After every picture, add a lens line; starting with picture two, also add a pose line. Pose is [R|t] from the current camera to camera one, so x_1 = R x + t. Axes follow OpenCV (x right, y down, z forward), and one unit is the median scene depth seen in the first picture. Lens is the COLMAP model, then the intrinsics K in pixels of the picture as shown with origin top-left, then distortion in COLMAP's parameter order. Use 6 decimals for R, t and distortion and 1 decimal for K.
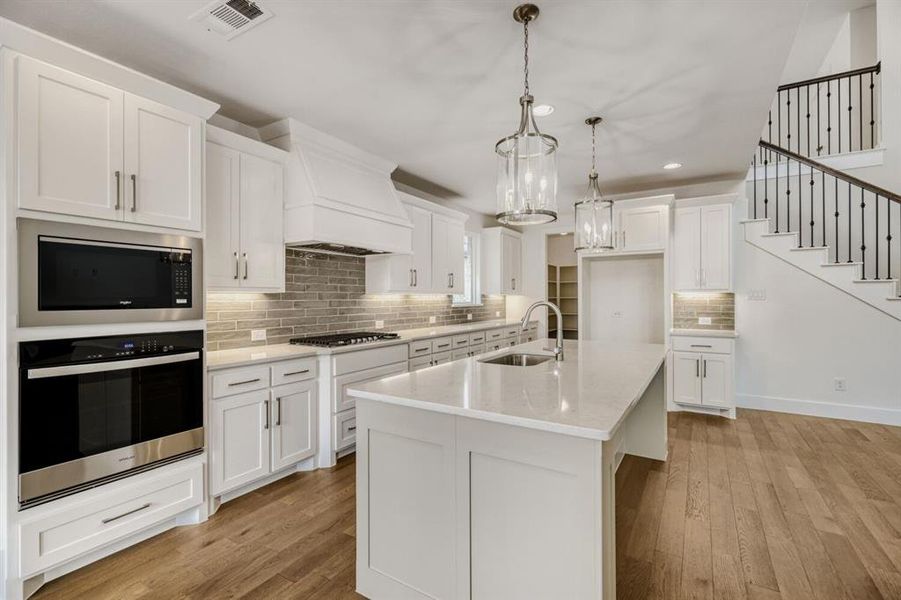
lens RADIAL K [[407.9, 0, 453.0], [0, 407.9, 296.1], [0, 0, 1]] dist [0.000898, 0.000387]
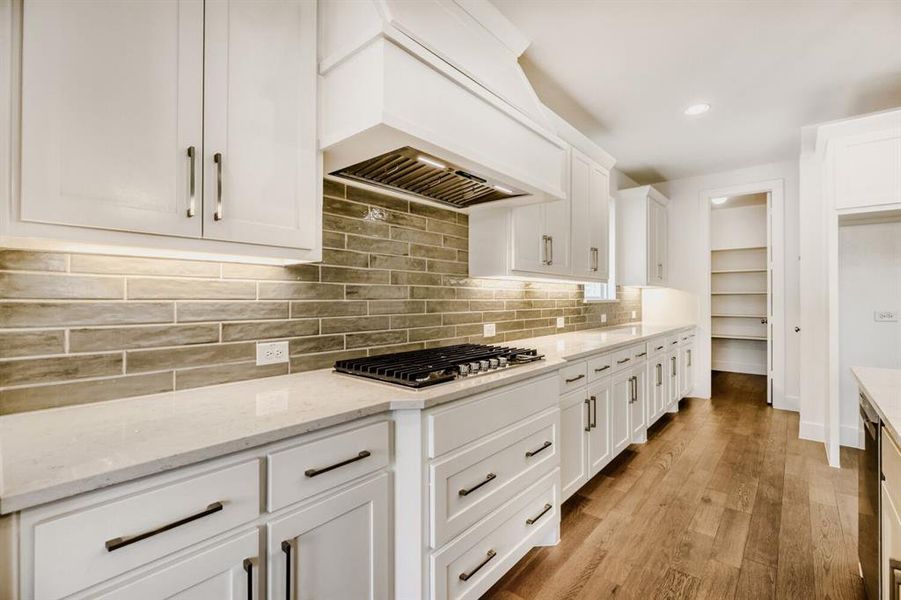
lens RADIAL K [[408.4, 0, 455.9], [0, 408.4, 294.9], [0, 0, 1]] dist [-0.002438, -0.000131]
pose [[0.988601, 0.001989, -0.150548, -0.155891], [-0.002390, 0.999994, -0.002484, 0.022849], [0.150542, 0.002815, 0.988600, 0.455258]]
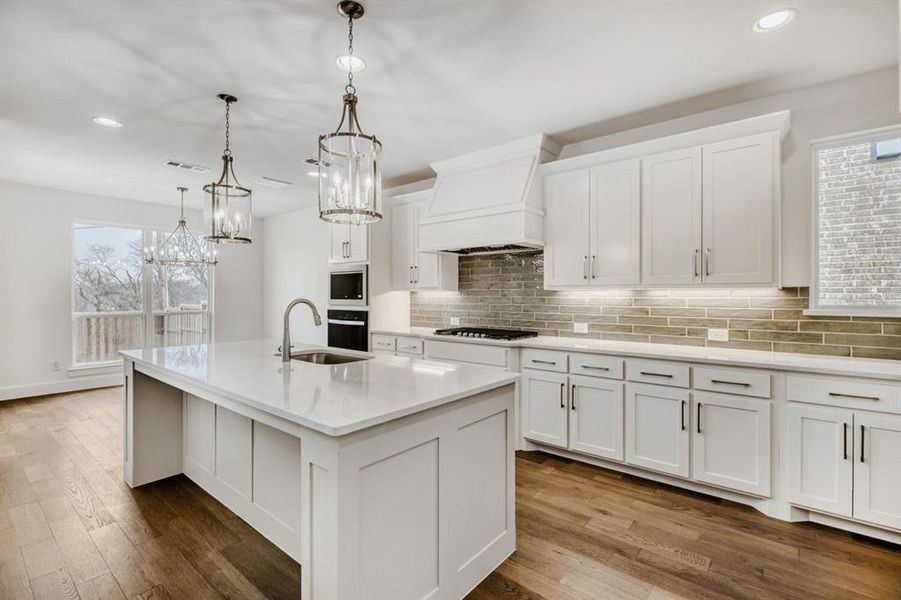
lens RADIAL K [[408.4, 0, 455.9], [0, 408.4, 294.9], [0, 0, 1]] dist [-0.002438, -0.000131]
pose [[-0.128667, 0.002621, -0.991684, 0.733630], [0.004520, 0.999988, 0.002056, 0.002000], [0.991678, -0.004217, -0.128677, 0.965709]]
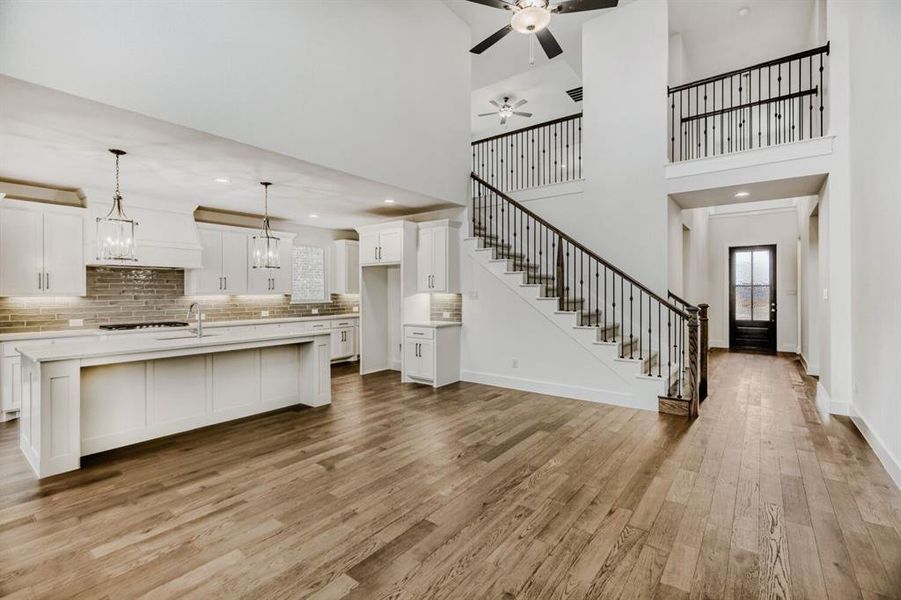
lens RADIAL K [[408.4, 0, 455.9], [0, 408.4, 294.9], [0, 0, 1]] dist [-0.002438, -0.000131]
pose [[0.995725, -0.001688, -0.092357, 0.931346], [0.002752, 0.999931, 0.011397, -0.021673], [0.092331, -0.011603, 0.995661, -0.359129]]
